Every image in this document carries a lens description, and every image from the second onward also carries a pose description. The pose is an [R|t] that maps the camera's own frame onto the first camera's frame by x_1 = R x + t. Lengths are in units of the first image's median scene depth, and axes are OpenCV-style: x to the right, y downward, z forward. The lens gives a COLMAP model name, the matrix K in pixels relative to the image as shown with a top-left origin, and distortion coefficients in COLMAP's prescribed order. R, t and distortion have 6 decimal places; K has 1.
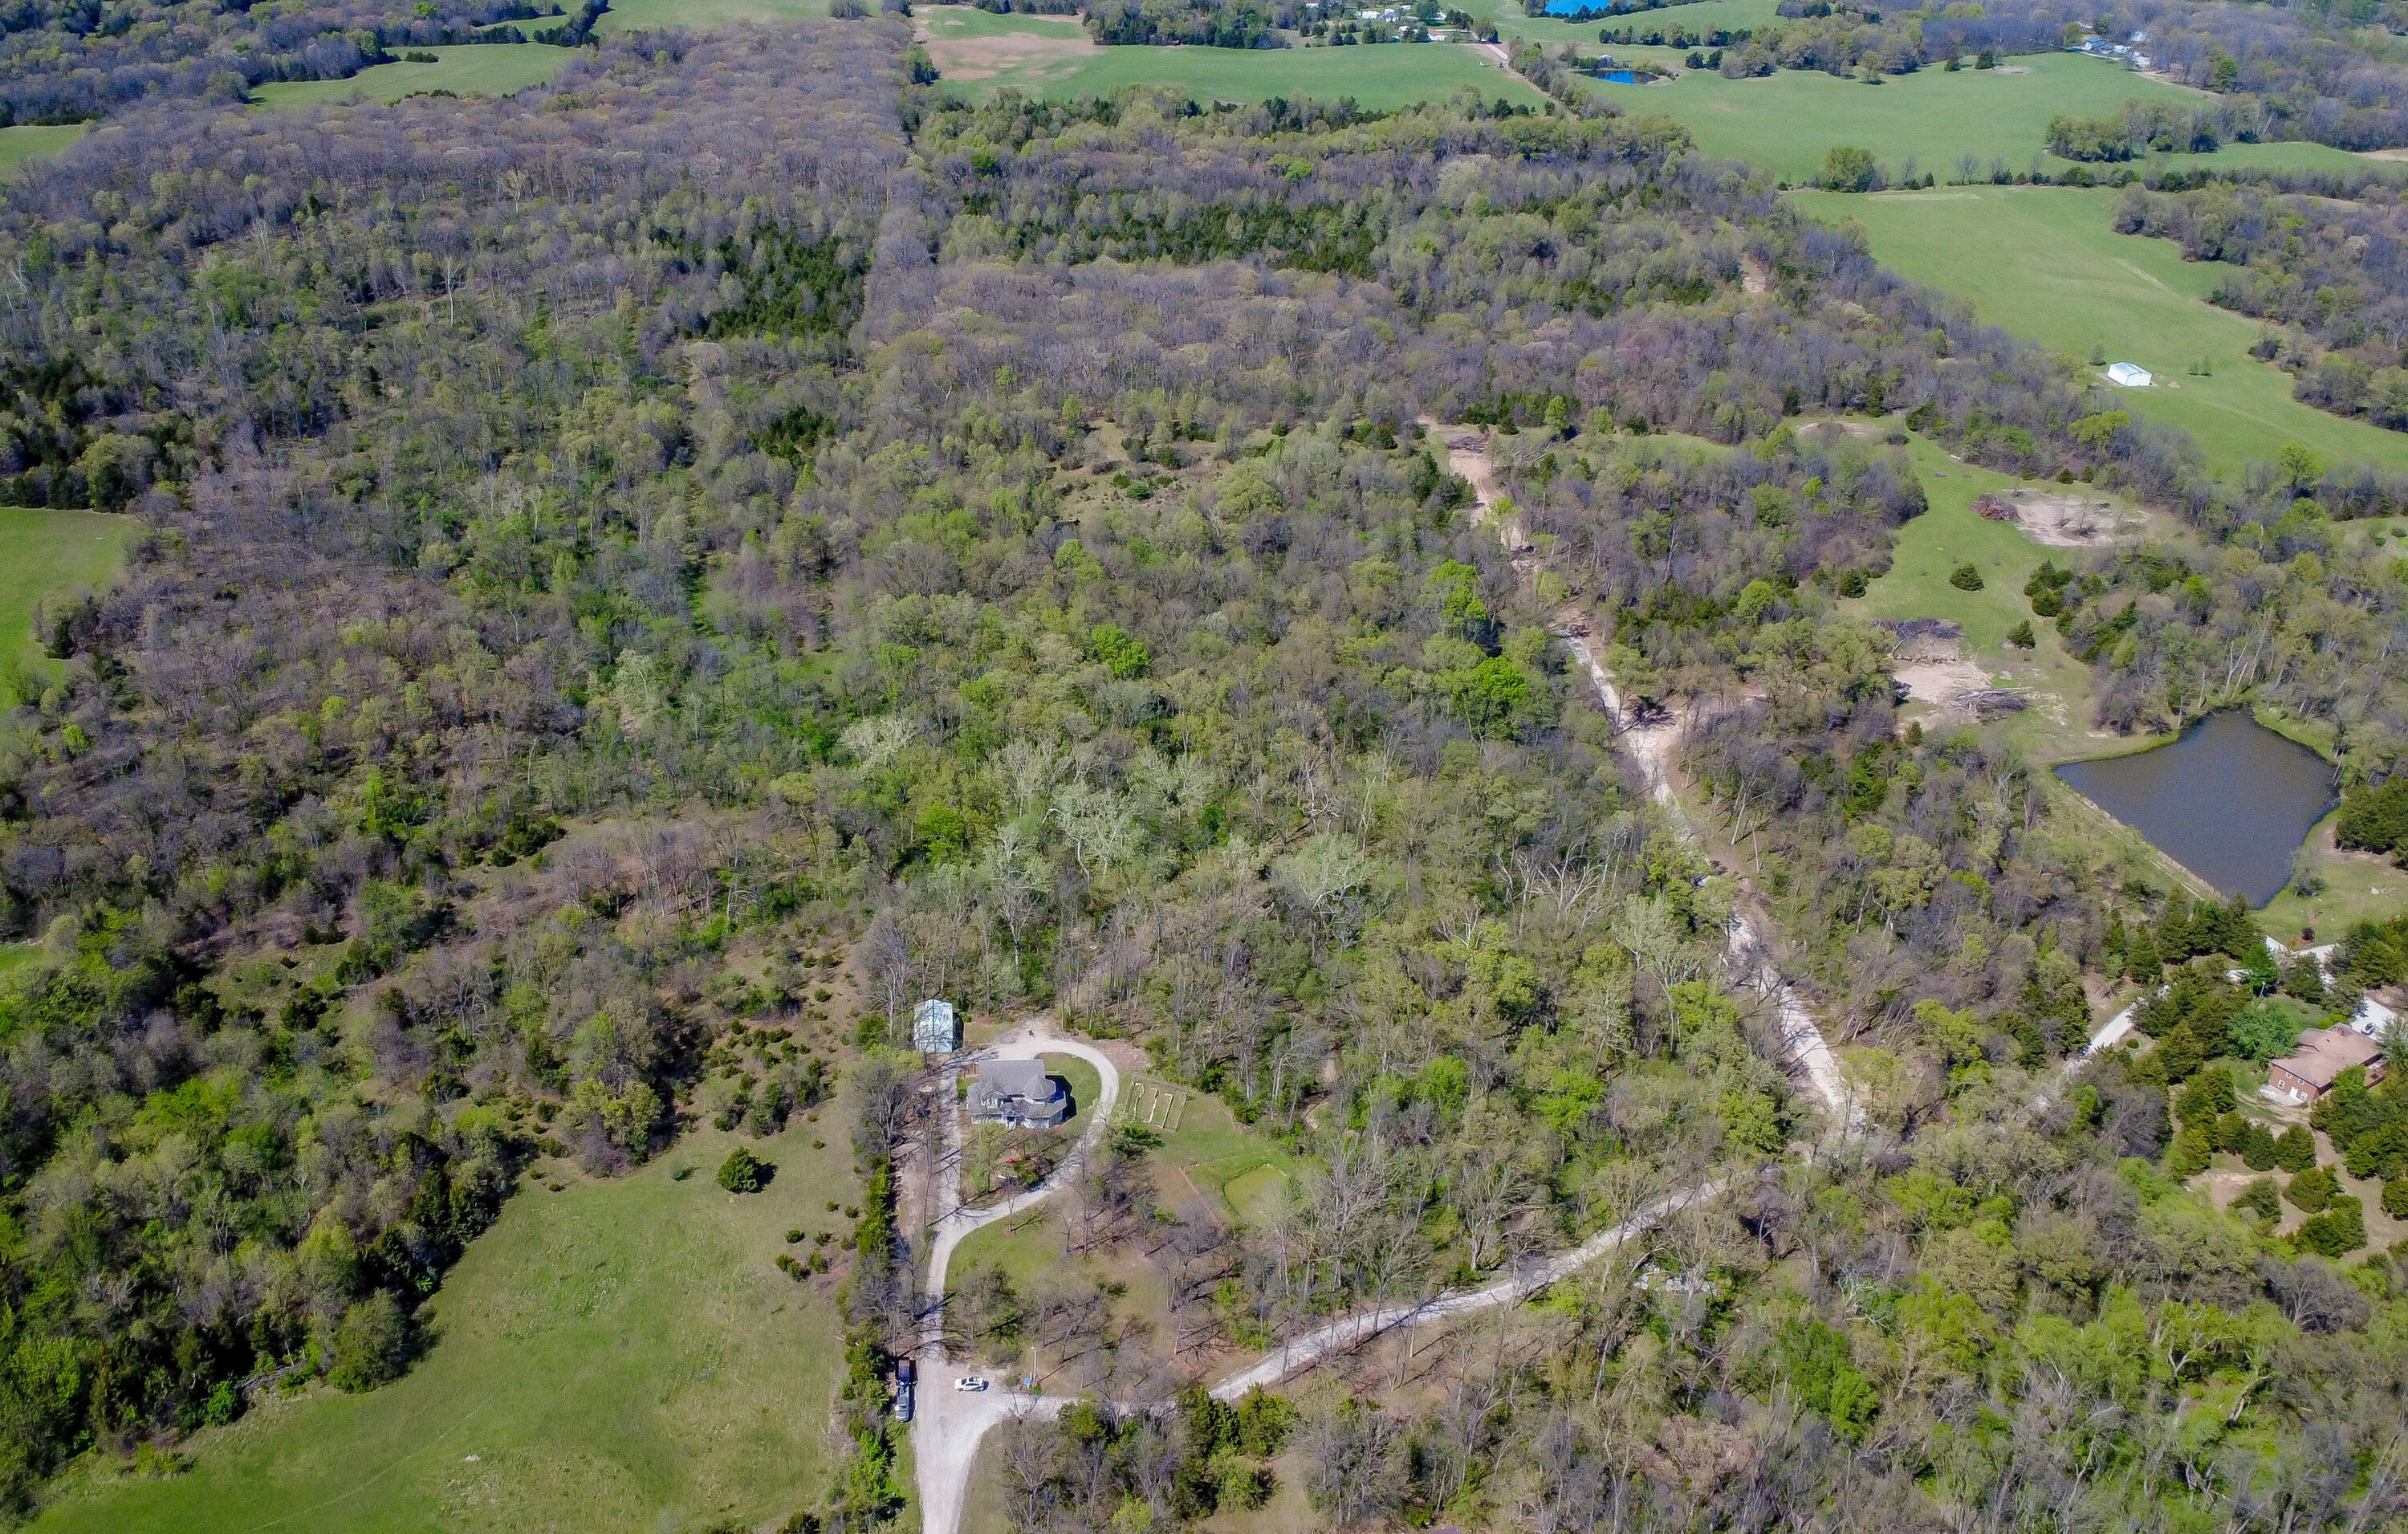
lens RADIAL K [[2041.5, 0, 1065.8], [0, 2041.5, 769.1], [0, 0, 1]] dist [-0.000206, 0.021313]
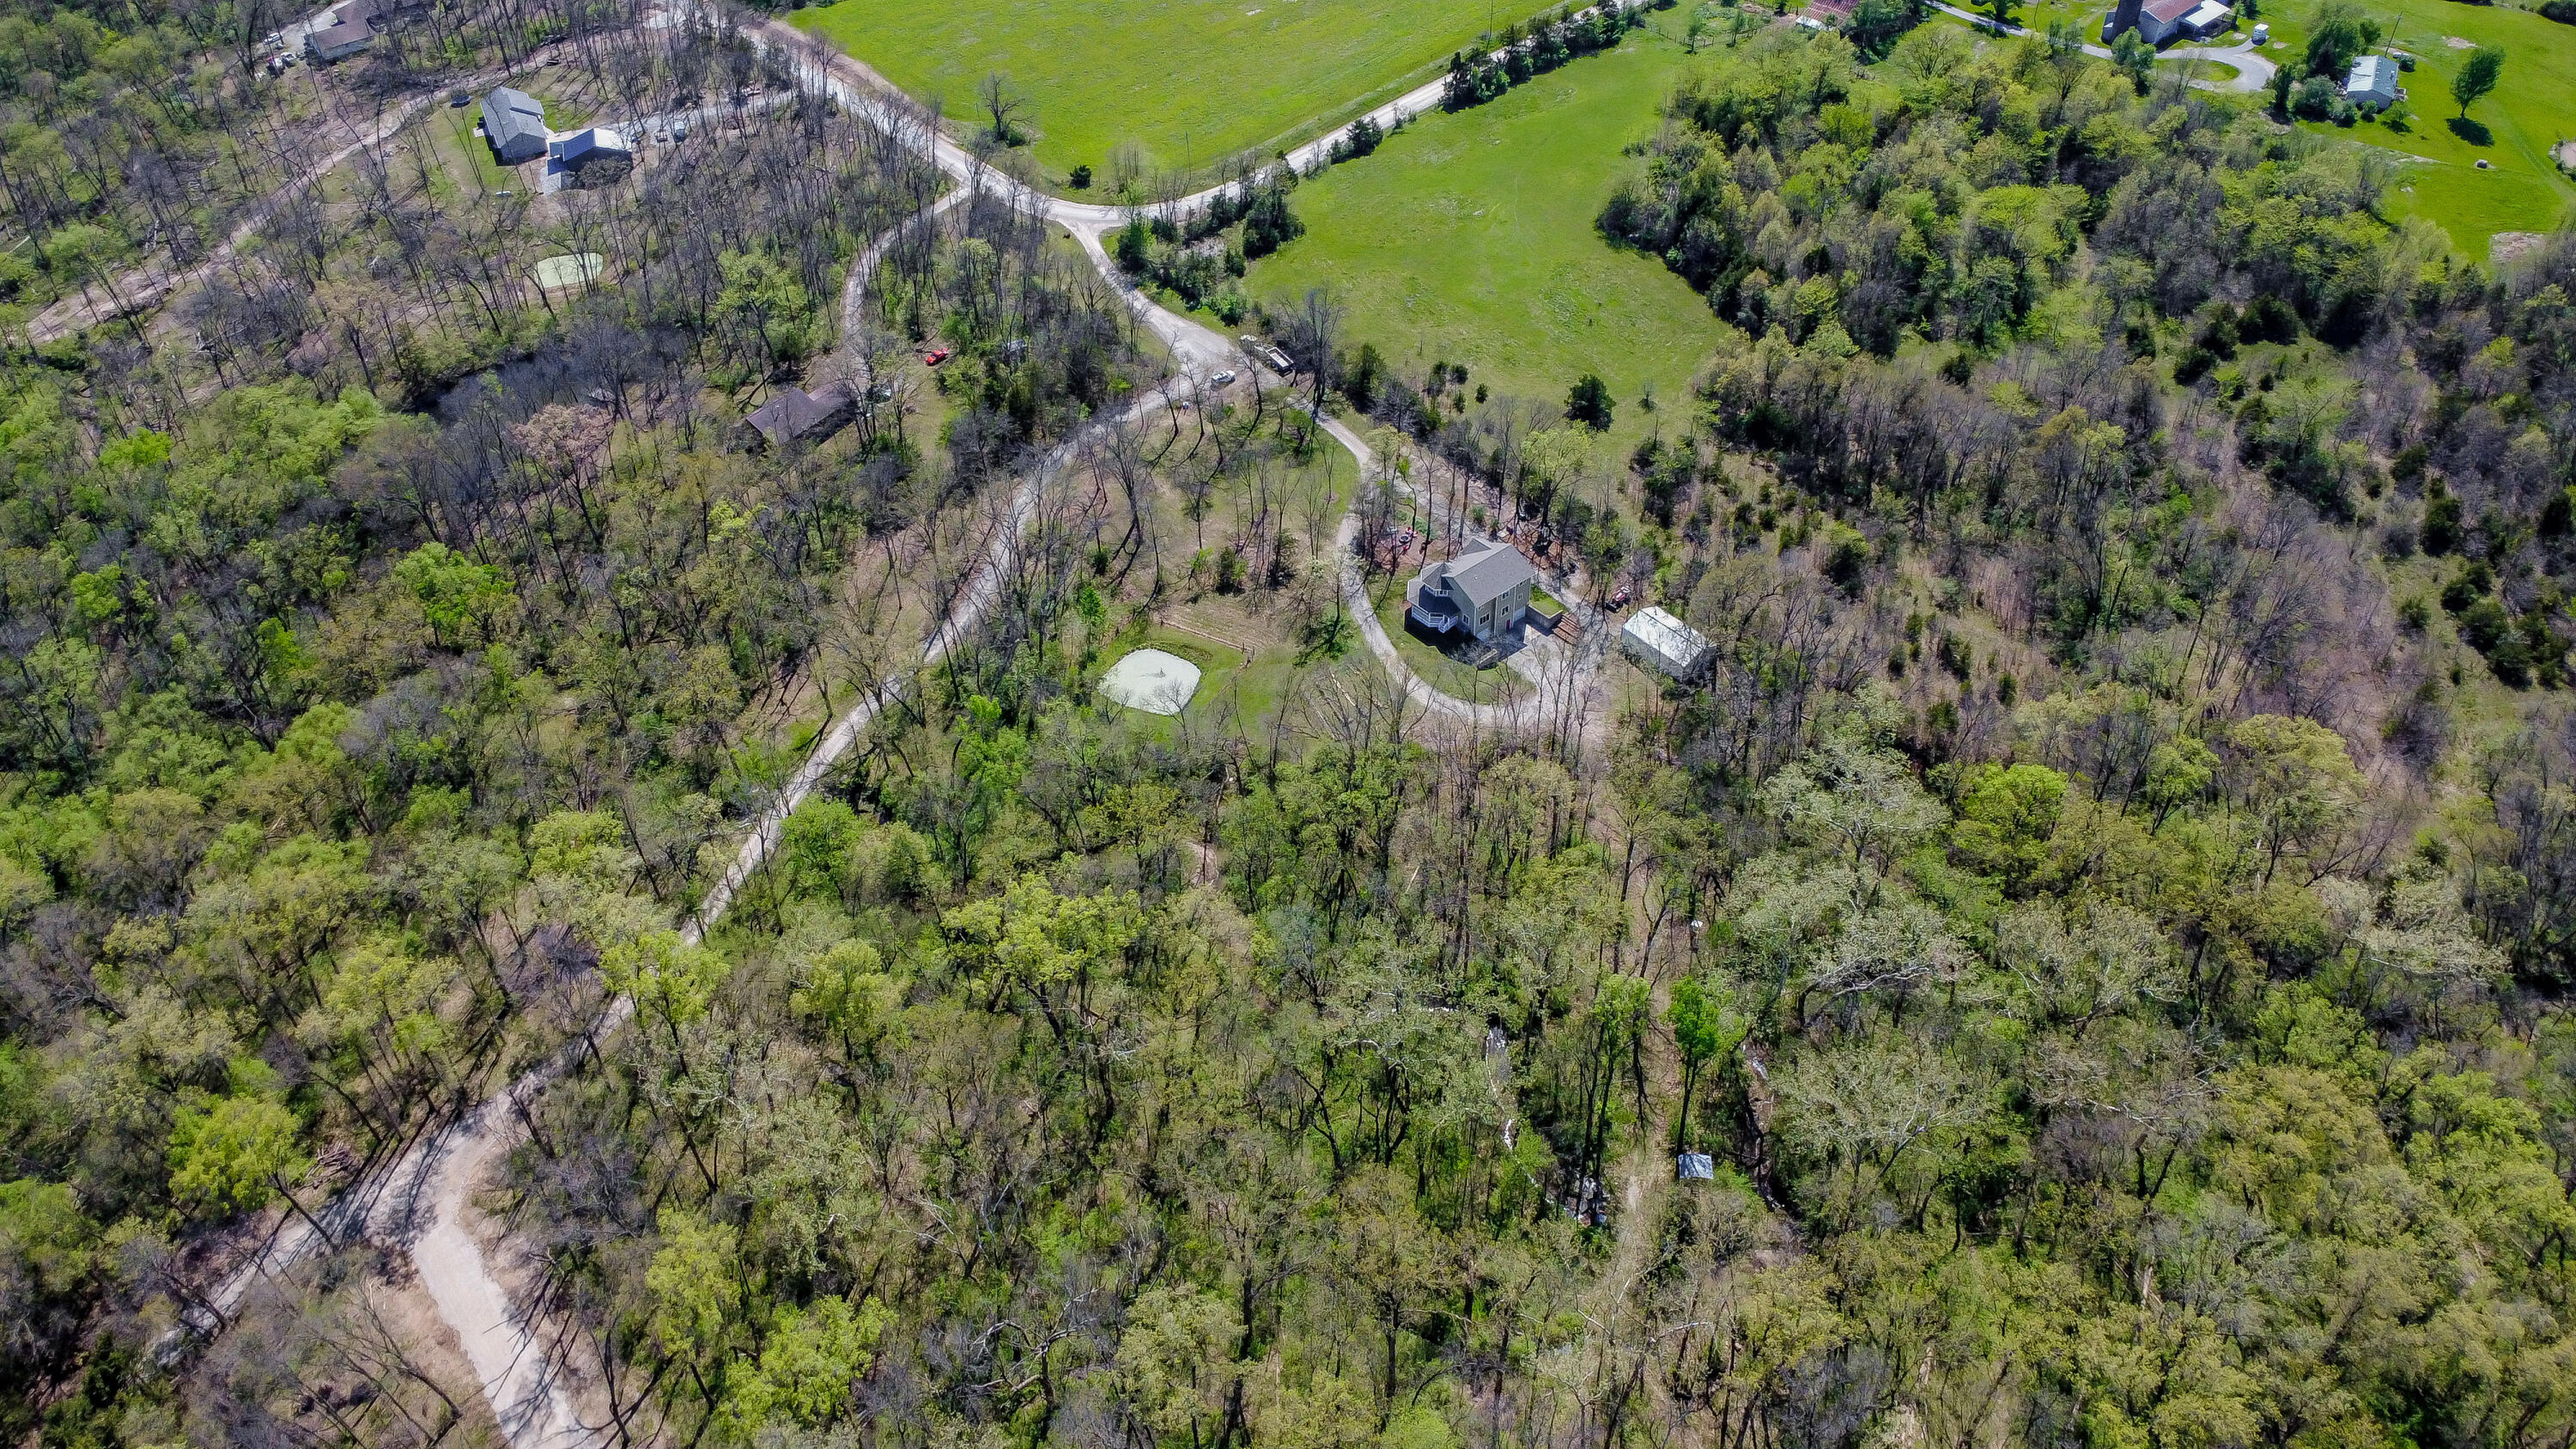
lens RADIAL K [[1922.9, 0, 1301.6], [0, 1922.9, 716.6], [0, 0, 1]] dist [0.008715, -0.006944]
pose [[-0.797506, 0.397252, -0.454066, 0.318575], [-0.291098, 0.405848, 0.866342, -0.370134], [0.528438, 0.823091, -0.208027, 0.949615]]
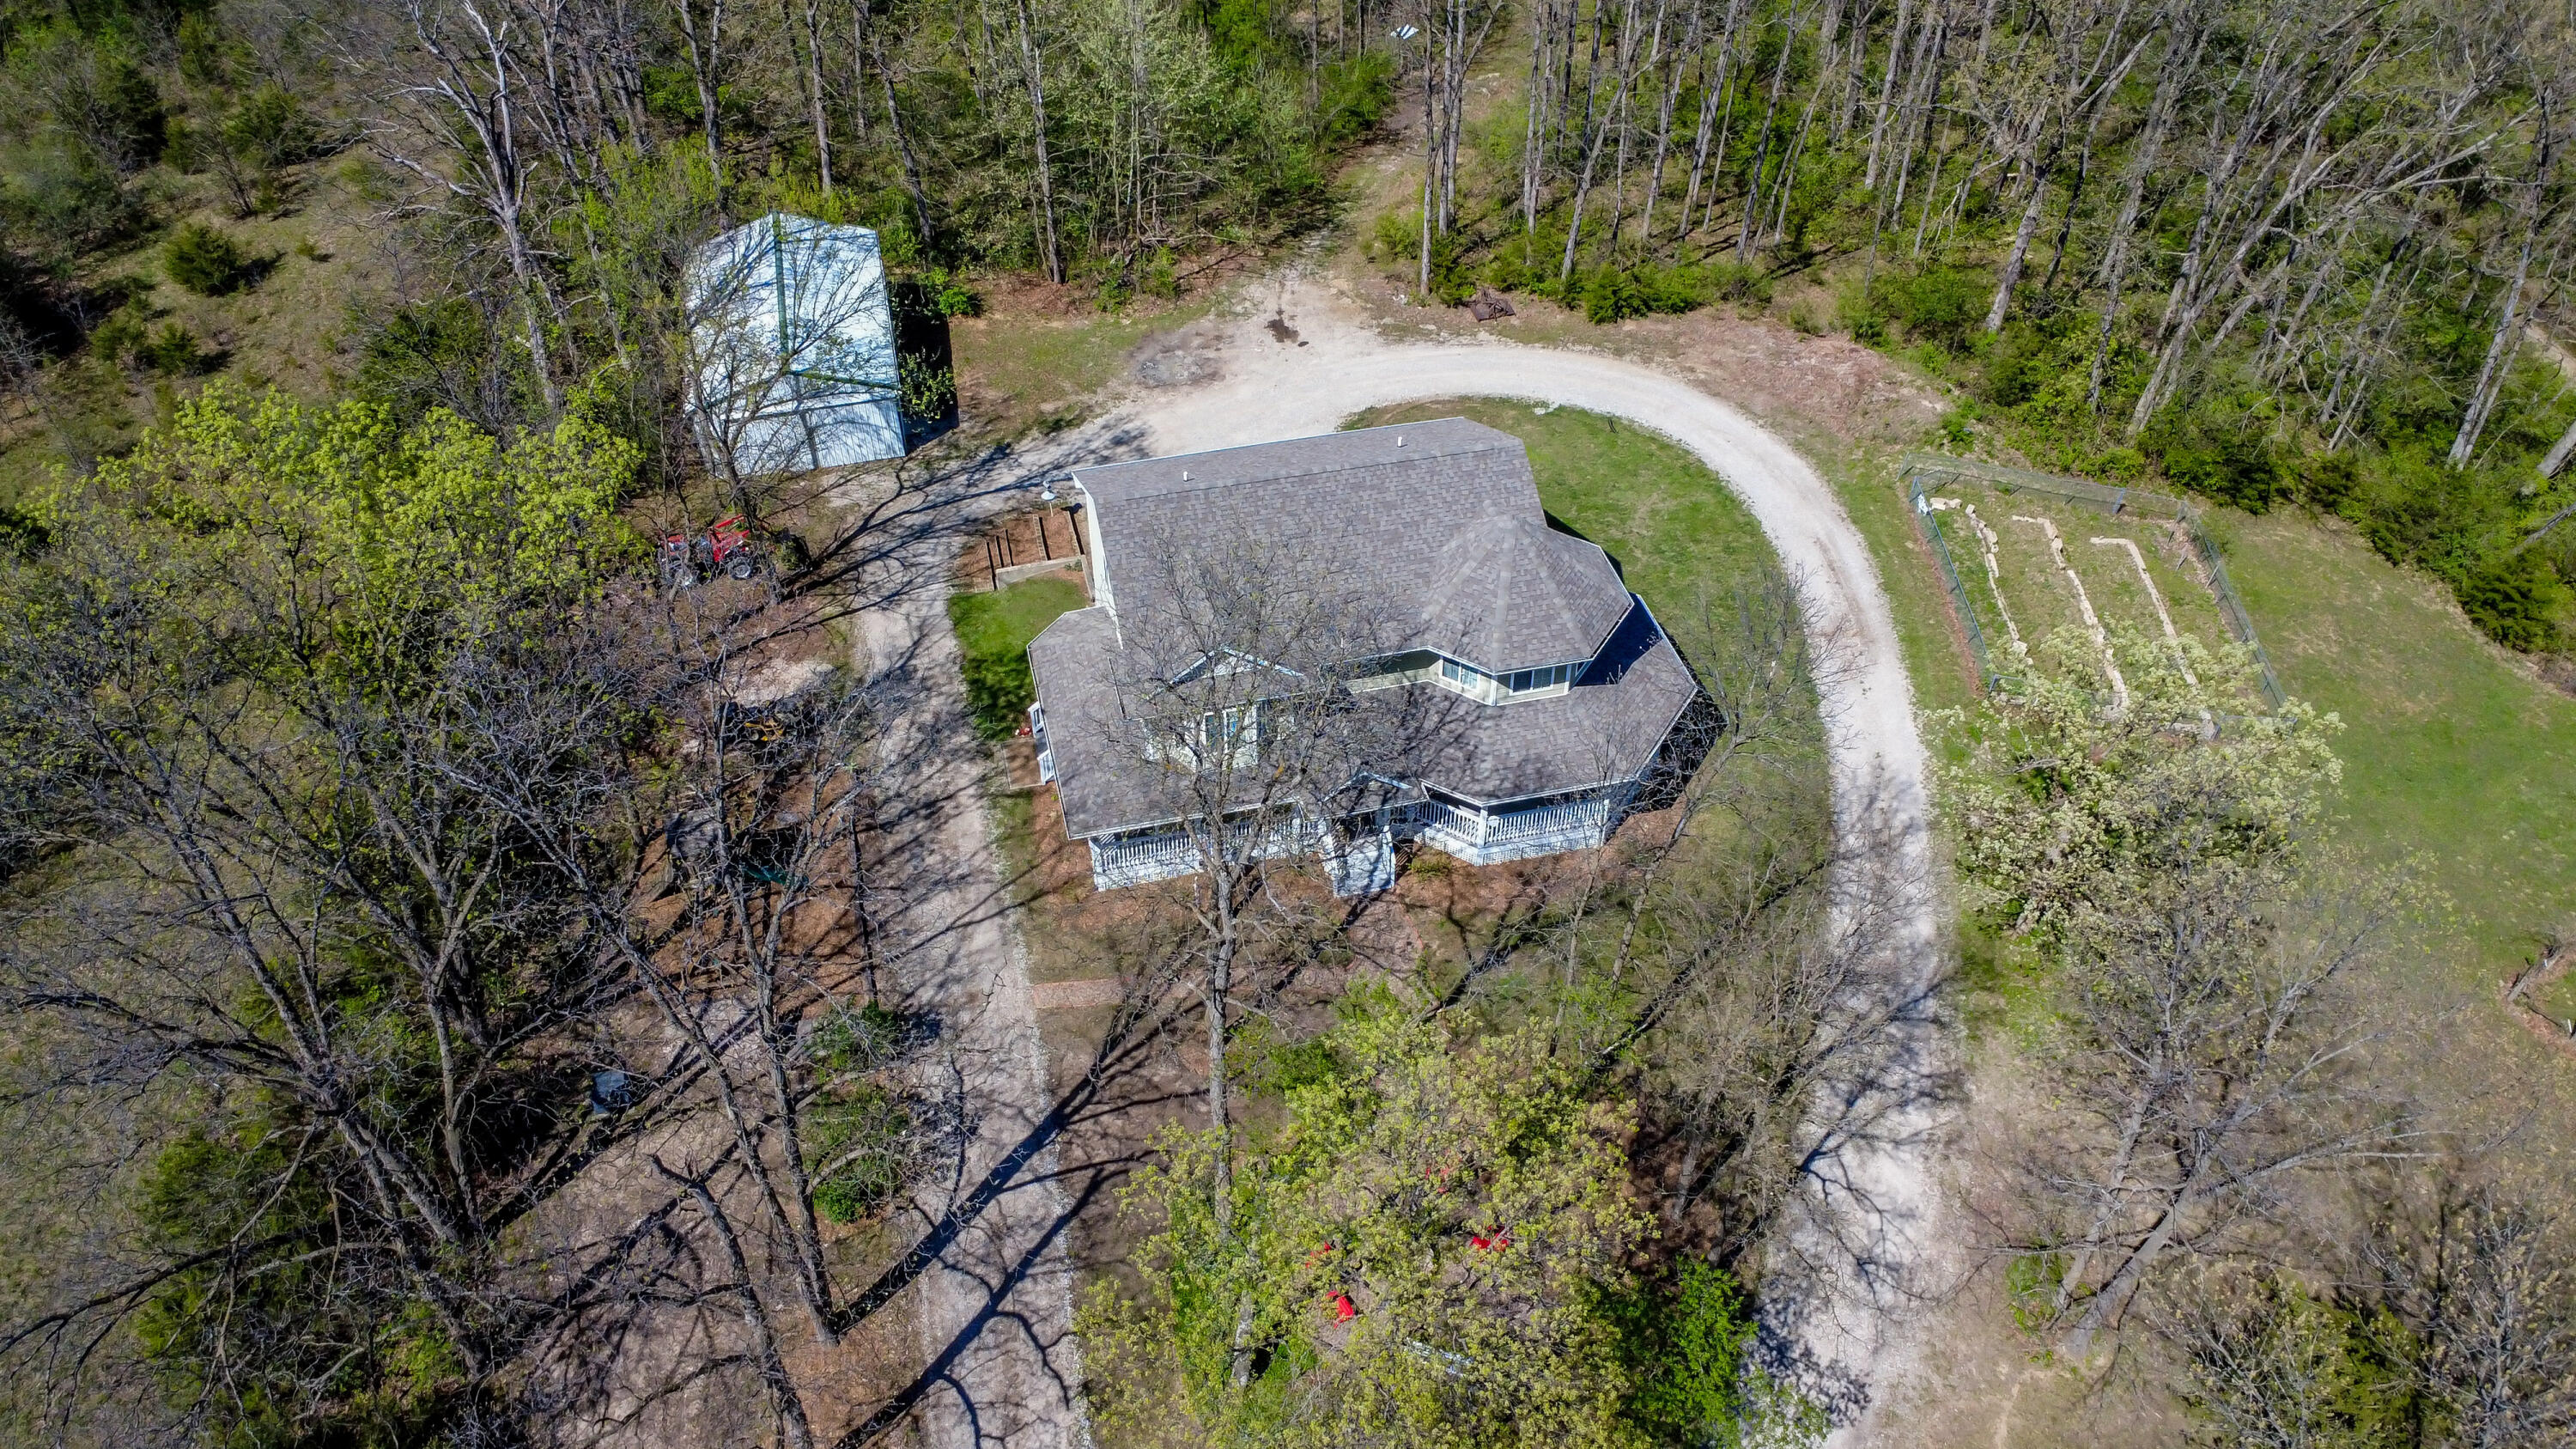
lens RADIAL K [[1922.9, 0, 1301.6], [0, 1922.9, 716.6], [0, 0, 1]] dist [0.008715, -0.006944]
pose [[0.985232, -0.128246, 0.113454, -0.036922], [0.098118, 0.965867, 0.239739, 0.105177], [-0.140327, -0.225066, 0.964185, 0.701214]]
